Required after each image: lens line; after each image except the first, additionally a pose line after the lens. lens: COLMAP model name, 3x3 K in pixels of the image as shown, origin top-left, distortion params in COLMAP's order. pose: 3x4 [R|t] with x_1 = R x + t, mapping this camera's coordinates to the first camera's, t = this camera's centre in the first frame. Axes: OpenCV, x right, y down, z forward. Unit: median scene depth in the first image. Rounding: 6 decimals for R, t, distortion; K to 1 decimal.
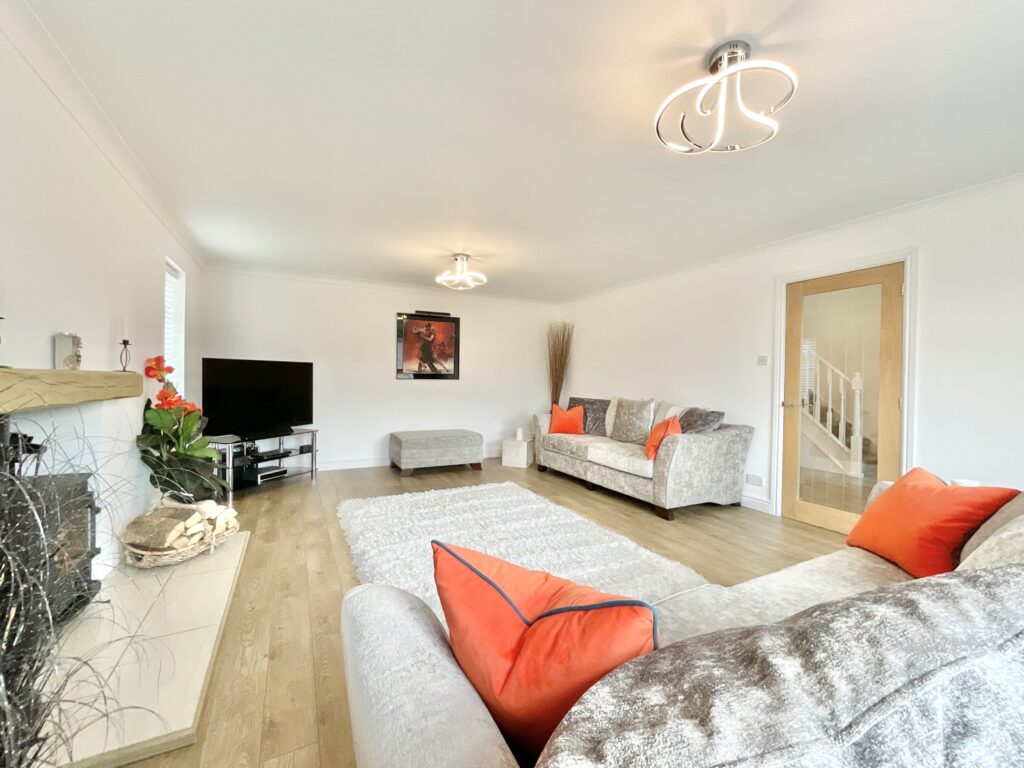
lens RADIAL K [[412.8, 0, 512.0], [0, 412.8, 384.0], [0, 0, 1]] dist [-0.001543, -0.000479]
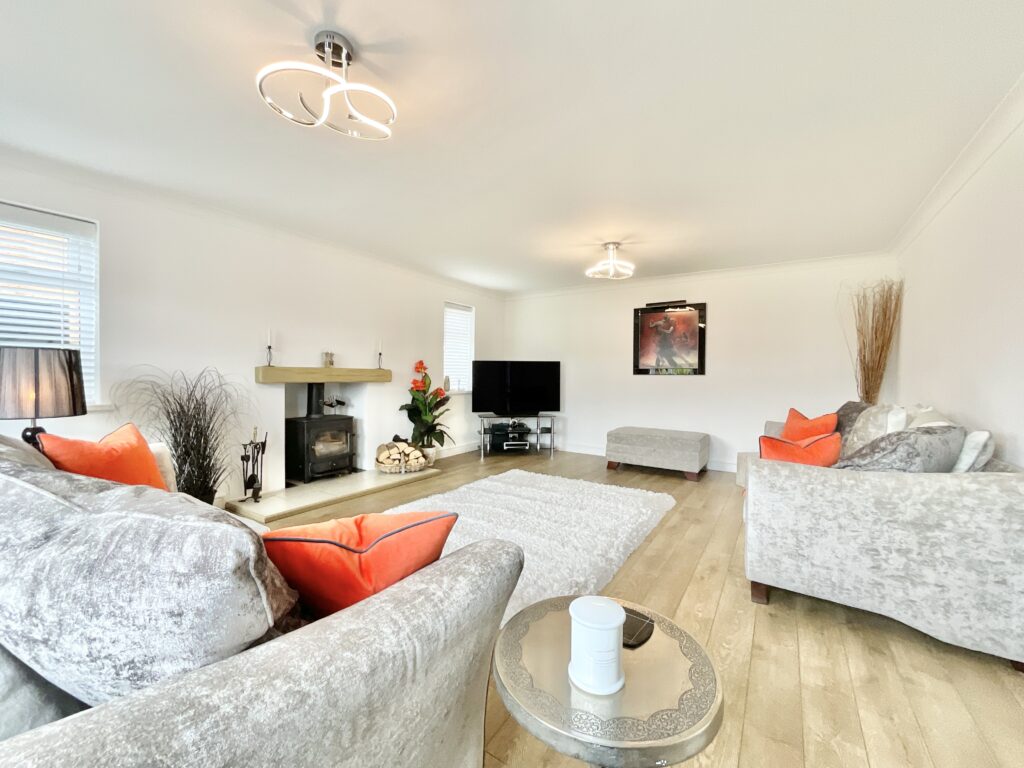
lens RADIAL K [[412.8, 0, 512.0], [0, 412.8, 384.0], [0, 0, 1]] dist [-0.001543, -0.000479]
pose [[0.487193, 0.010730, -0.873228, 0.527016], [-0.011871, 0.999913, 0.005664, 0.010311], [0.873213, 0.007607, 0.487279, 0.283757]]
